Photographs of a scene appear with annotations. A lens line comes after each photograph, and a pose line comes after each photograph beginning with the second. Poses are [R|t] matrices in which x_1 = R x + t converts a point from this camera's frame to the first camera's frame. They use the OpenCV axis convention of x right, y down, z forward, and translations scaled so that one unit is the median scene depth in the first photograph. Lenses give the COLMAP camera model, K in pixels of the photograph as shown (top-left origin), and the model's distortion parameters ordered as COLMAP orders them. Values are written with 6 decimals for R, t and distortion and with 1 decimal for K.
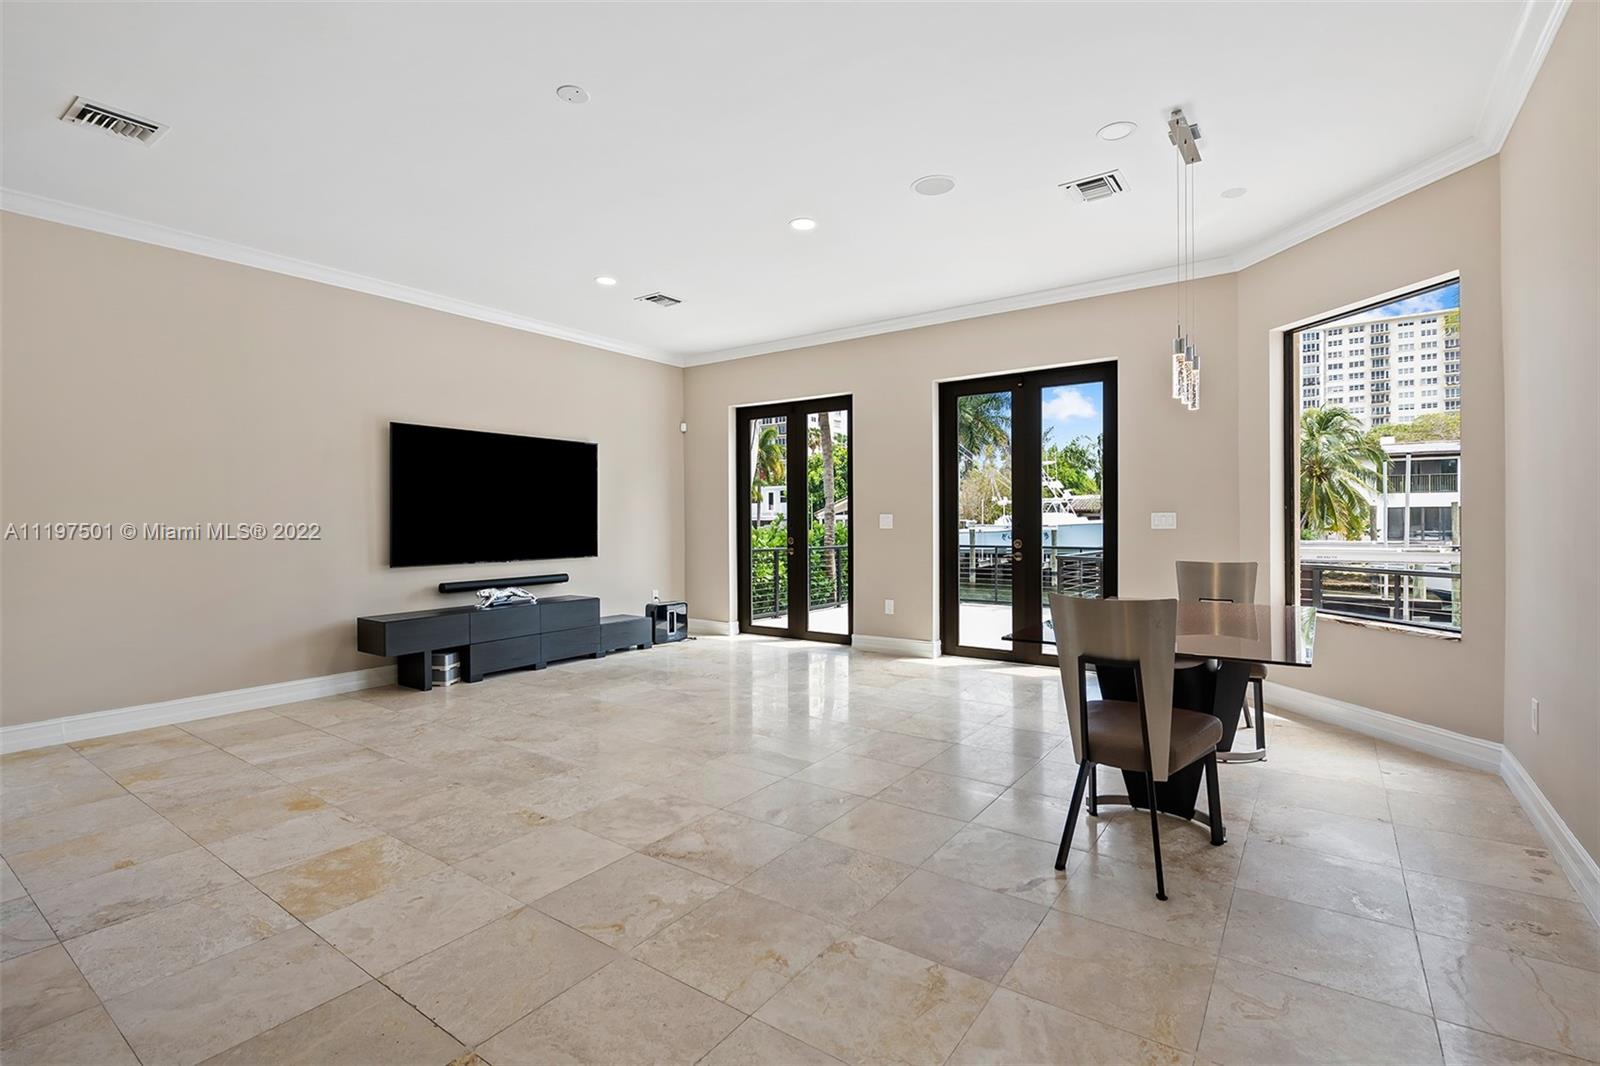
lens RADIAL K [[733.8, 0, 803.8], [0, 733.8, 523.9], [0, 0, 1]] dist [-0.002017, -0.000042]
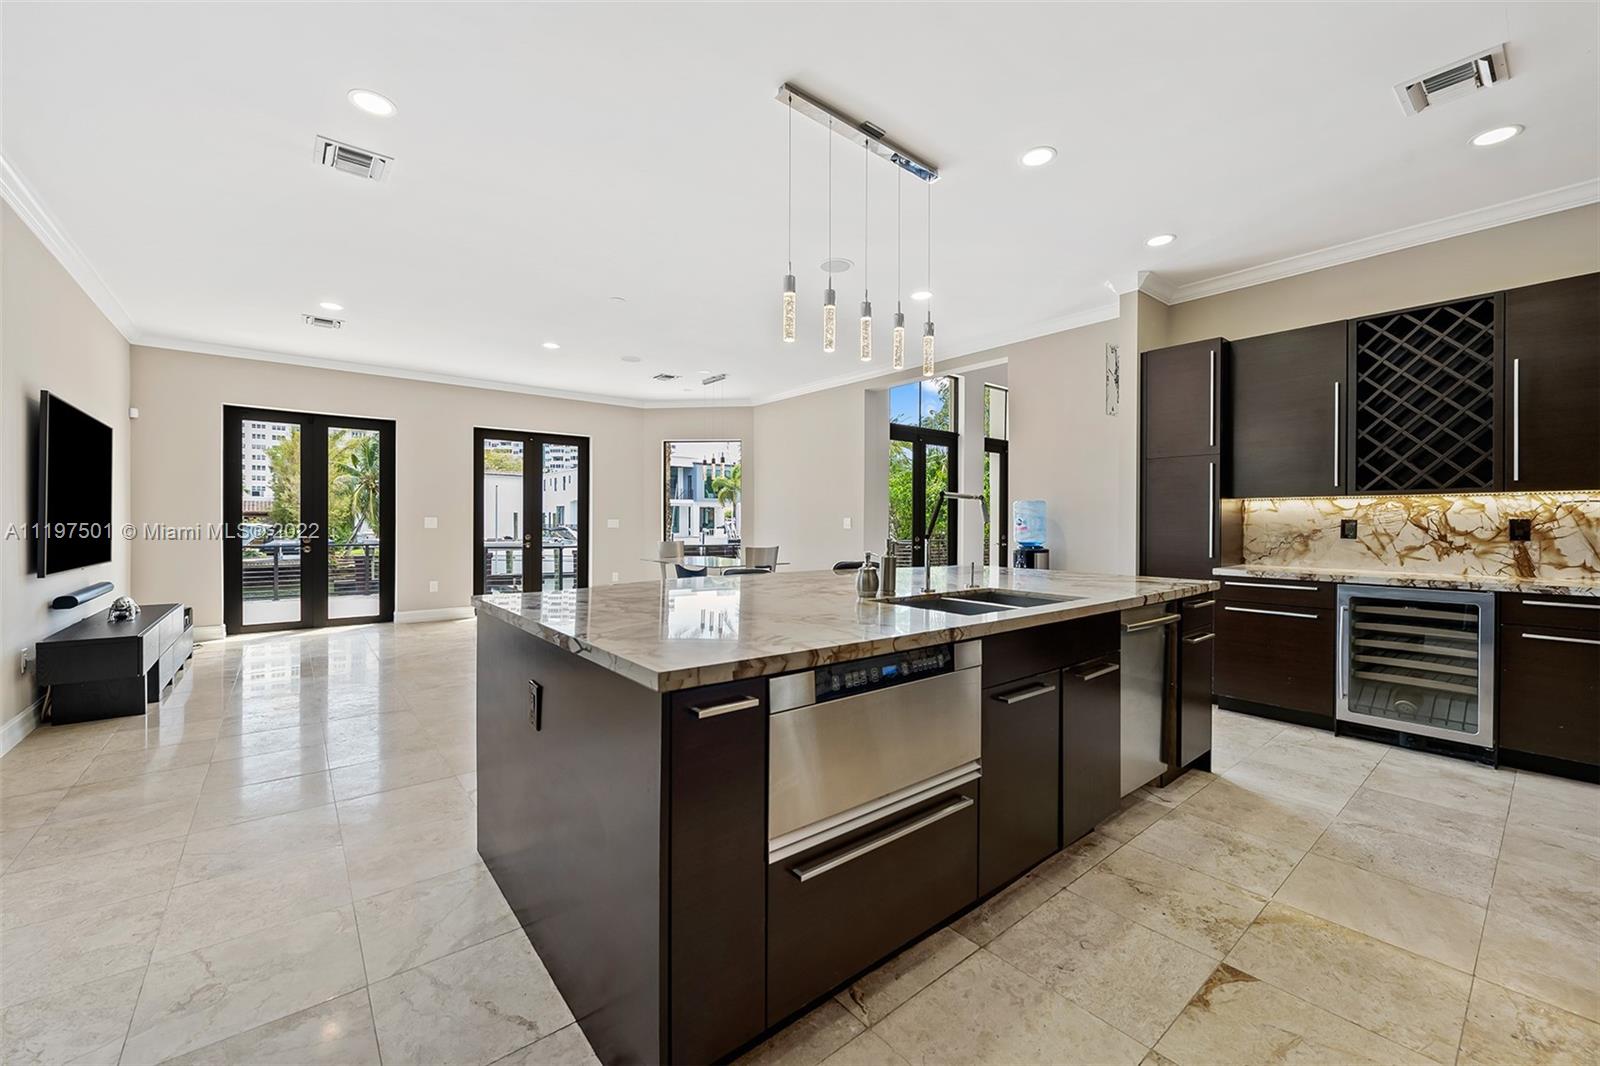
lens RADIAL K [[630.4, 0, 801.1], [0, 630.4, 527.7], [0, 0, 1]] dist [-0.009076, -0.000542]
pose [[0.267623, -0.001257, 0.963523, -1.515684], [-0.000075, 0.999999, 0.001326, 0.009228], [-0.963524, -0.000427, 0.267622, 0.077896]]
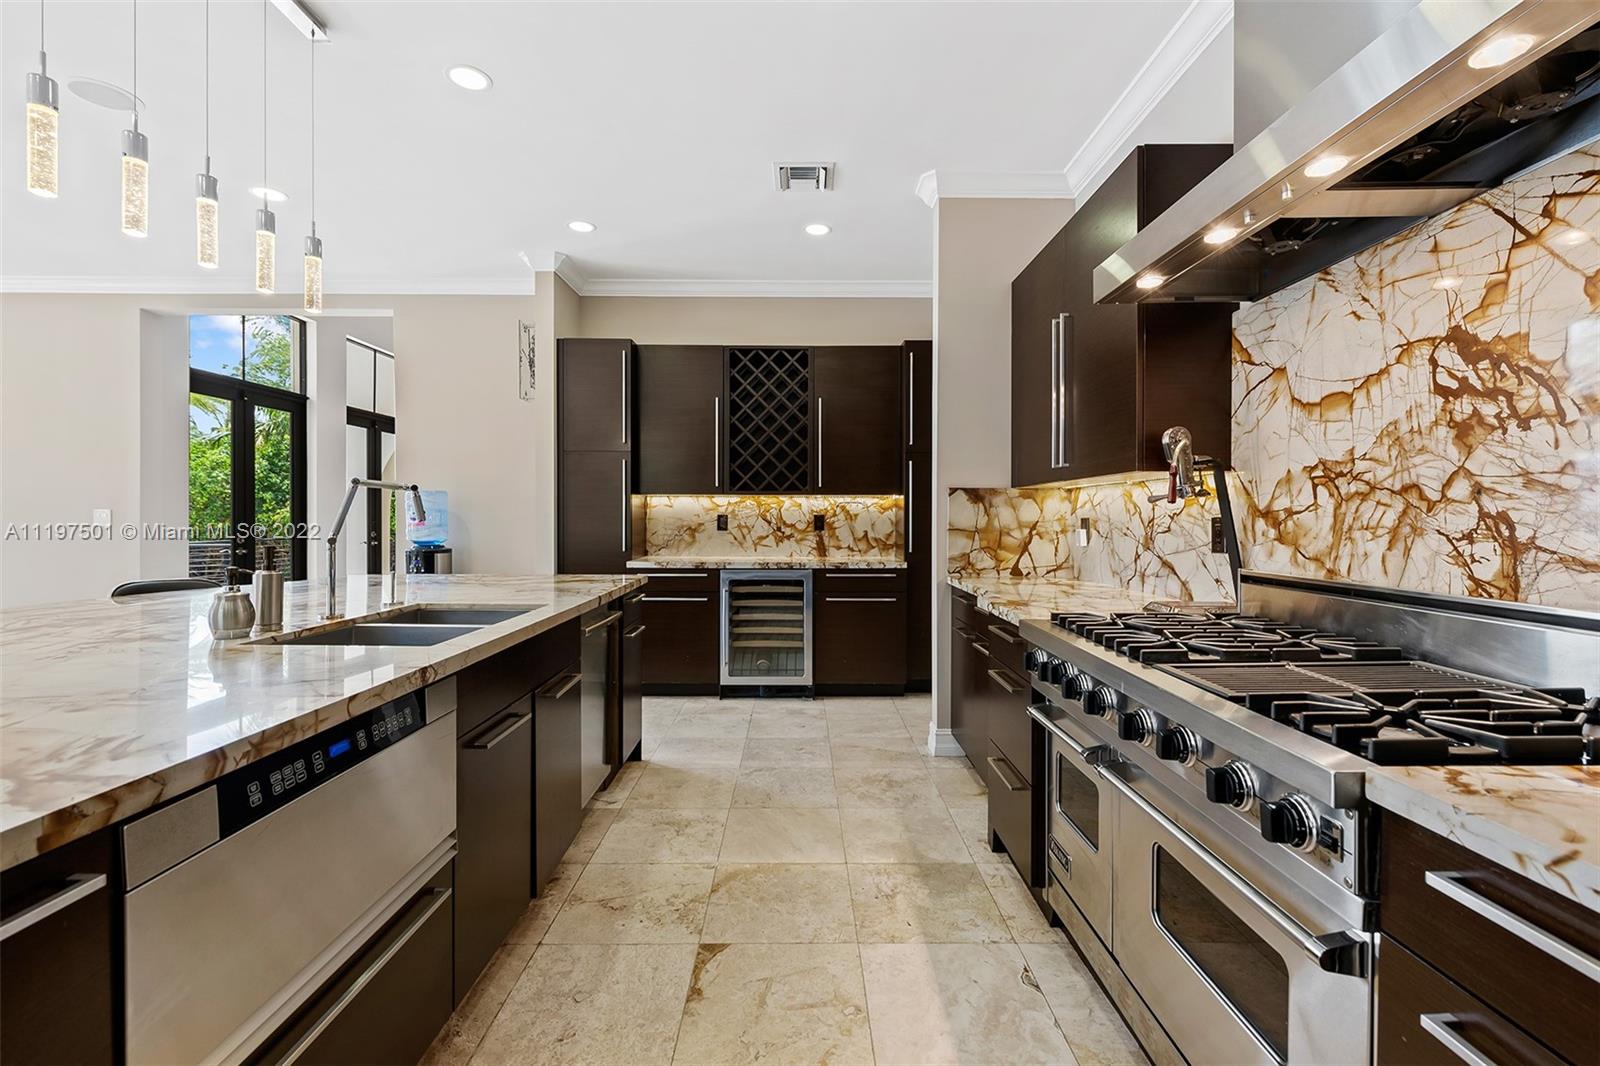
lens RADIAL K [[689.9, 0, 804.4], [0, 689.9, 523.2], [0, 0, 1]] dist [0.003834, -0.002141]
pose [[-0.586079, -0.004230, 0.810243, -1.461930], [0.004421, 0.999955, 0.008418, 0.002699], [-0.810242, 0.008516, -0.586034, 0.149627]]
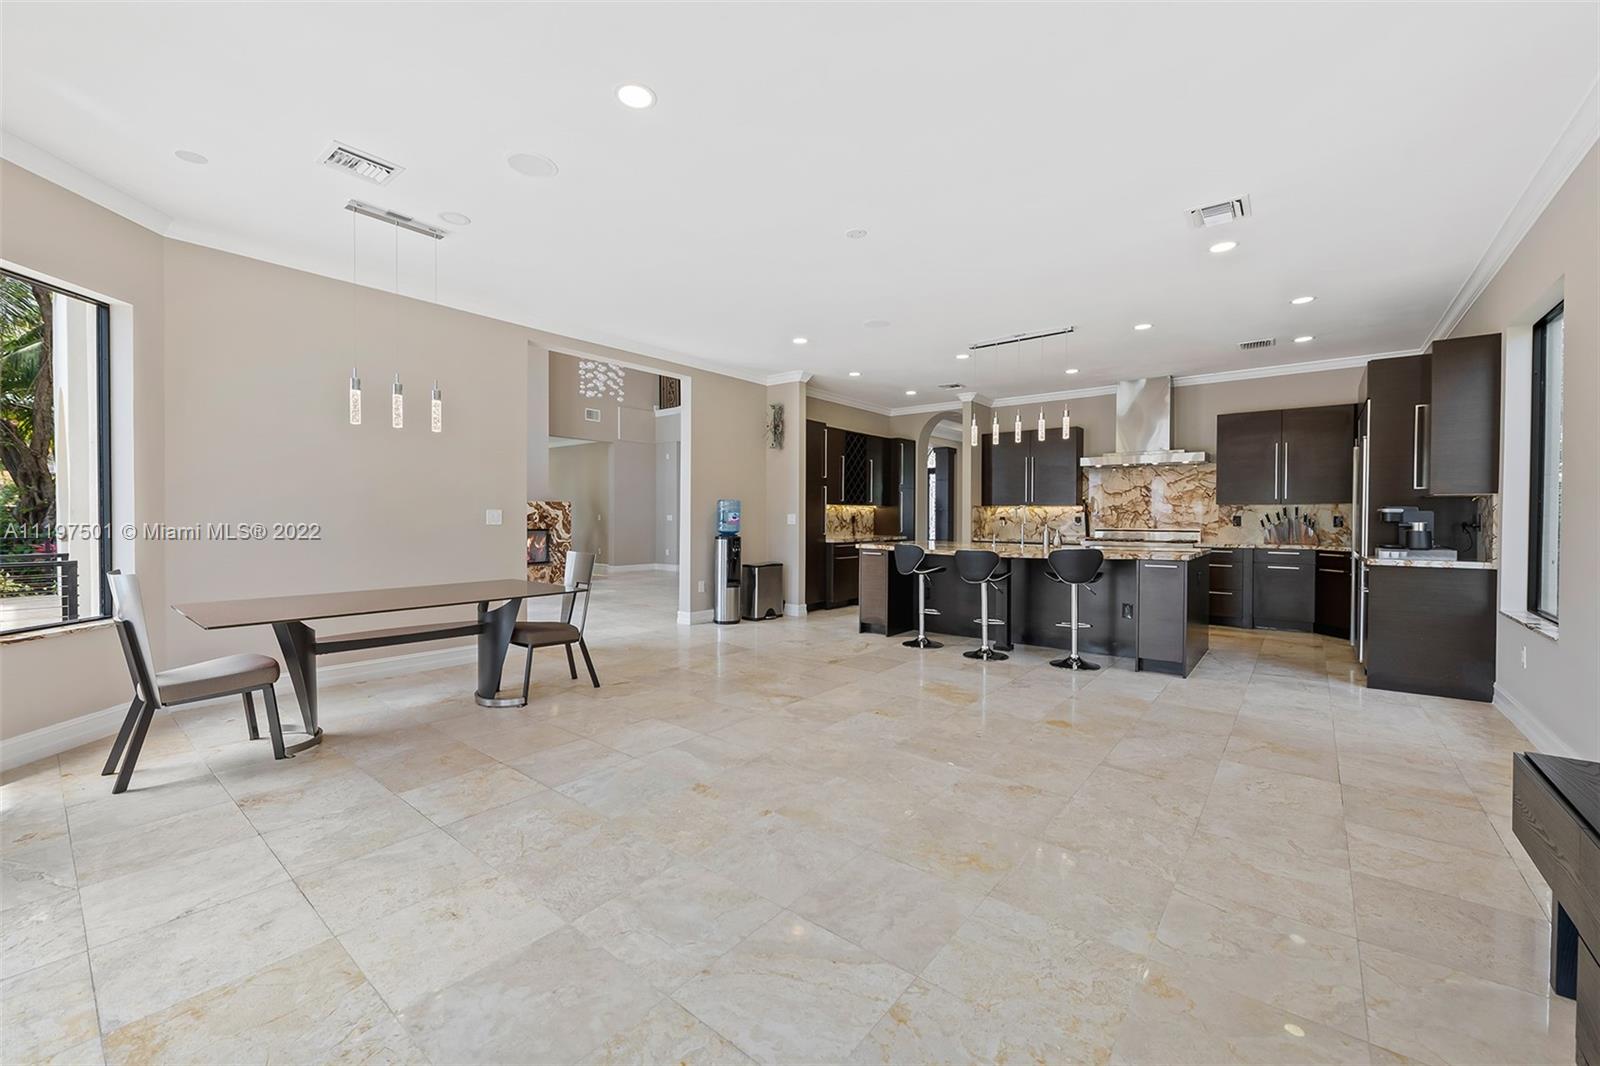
lens RADIAL K [[630.4, 0, 806.7], [0, 630.4, 527.6], [0, 0, 1]] dist [-0.009076, -0.000542]
pose [[-0.998414, 0.001495, 0.056278, -0.242478], [0.002733, 0.999756, 0.021914, -0.010080], [-0.056232, 0.022033, -0.998175, 1.960360]]
